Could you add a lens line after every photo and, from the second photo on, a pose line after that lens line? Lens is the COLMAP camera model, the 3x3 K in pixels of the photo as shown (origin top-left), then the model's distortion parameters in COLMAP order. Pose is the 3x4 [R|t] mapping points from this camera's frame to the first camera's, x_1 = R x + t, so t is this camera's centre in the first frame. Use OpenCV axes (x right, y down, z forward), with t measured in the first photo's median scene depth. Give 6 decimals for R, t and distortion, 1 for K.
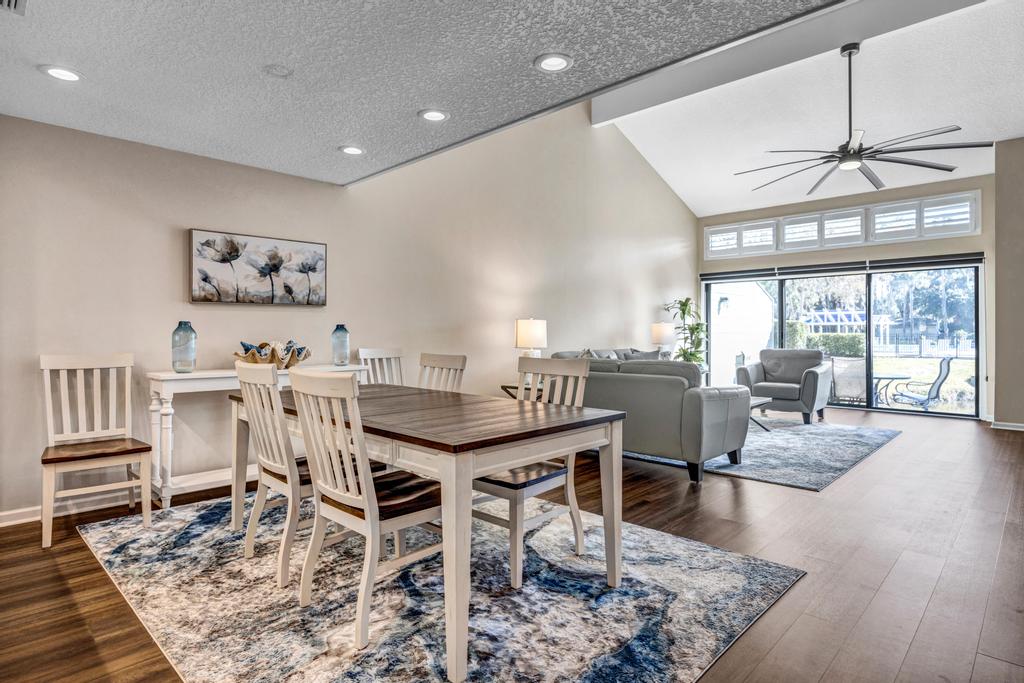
lens RADIAL K [[549.2, 0, 510.5], [0, 549.2, 330.5], [0, 0, 1]] dist [-0.005511, -0.000732]
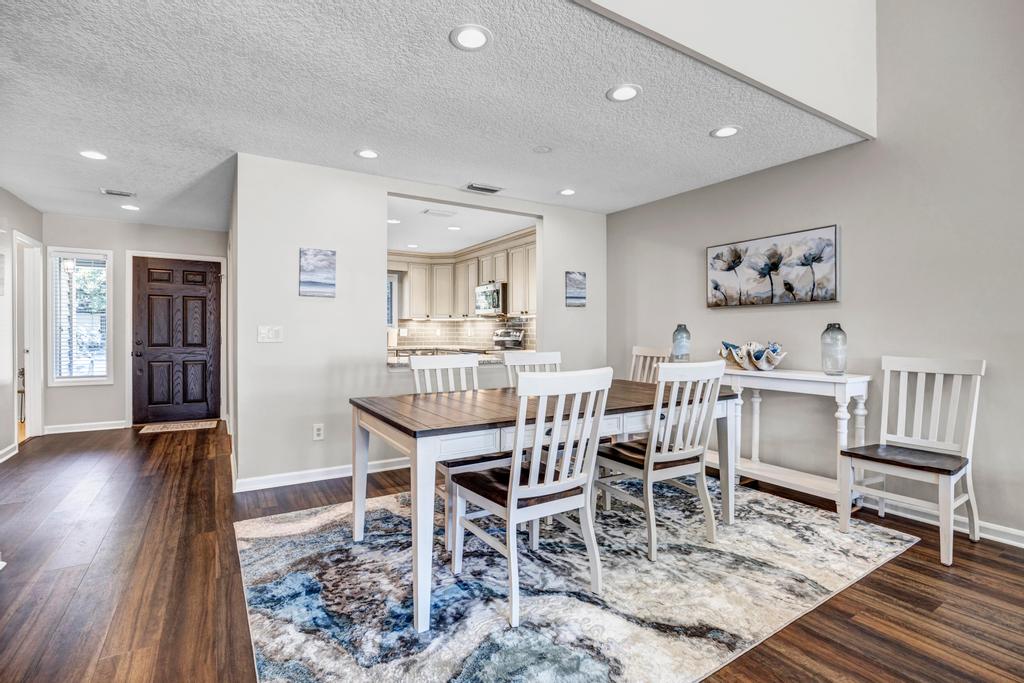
lens RADIAL K [[479.8, 0, 507.2], [0, 479.8, 335.2], [0, 0, 1]] dist [-0.016492, 0.000227]
pose [[-0.244299, 0.010231, -0.969646, 0.276815], [0.002243, 0.999948, 0.009986, -0.001401], [0.969697, 0.000265, -0.244309, 0.414450]]
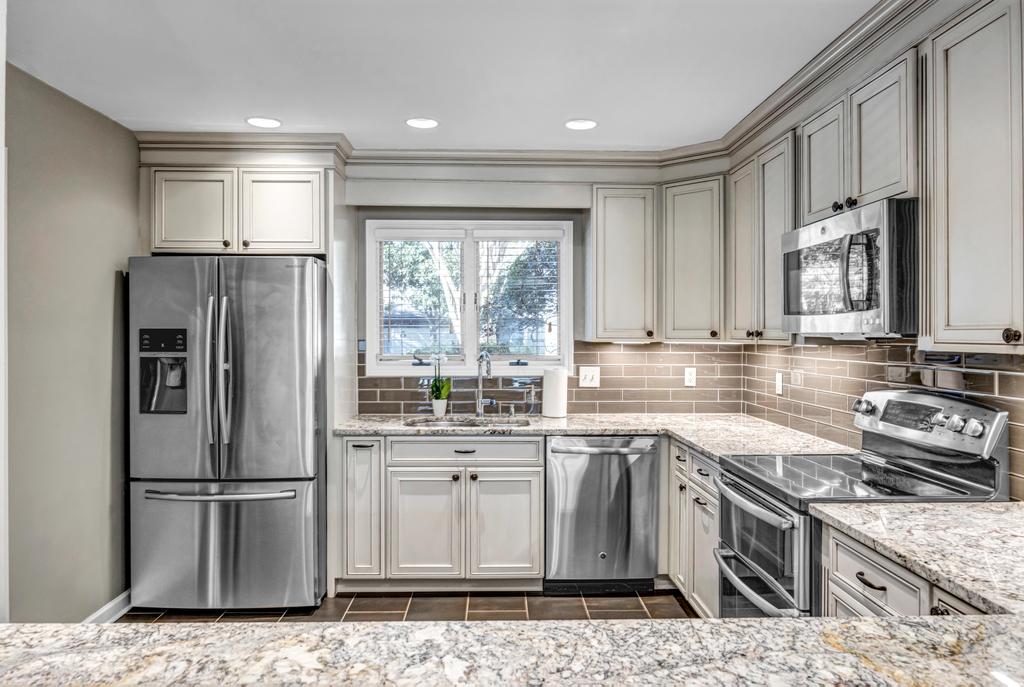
lens RADIAL K [[689.8, 0, 507.3], [0, 689.8, 339.1], [0, 0, 1]] dist [0.001943, 0.000512]
pose [[-0.698345, 0.005416, -0.715741, -0.226619], [0.003291, 0.999985, 0.004355, -0.029841], [0.715754, 0.000686, -0.698352, 0.284749]]
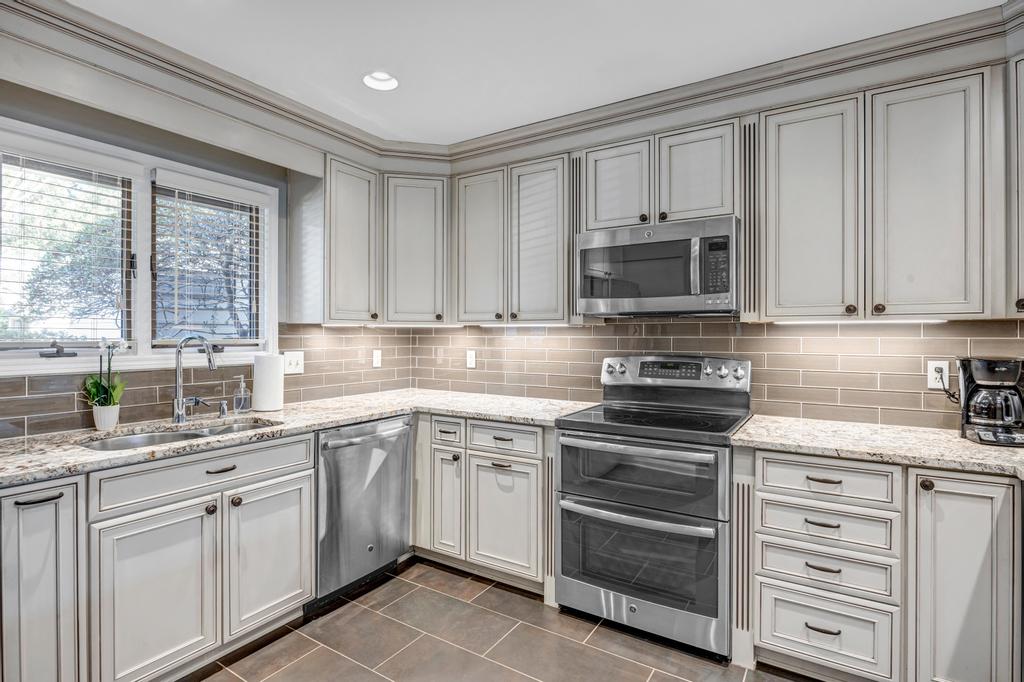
lens RADIAL K [[513.8, 0, 505.2], [0, 513.8, 334.5], [0, 0, 1]] dist [-0.010669, 0.000389]
pose [[0.203270, 0.002211, -0.979120, -0.267450], [0.003128, 0.999991, 0.002907, -0.018328], [0.979118, -0.003654, 0.203261, 0.021695]]
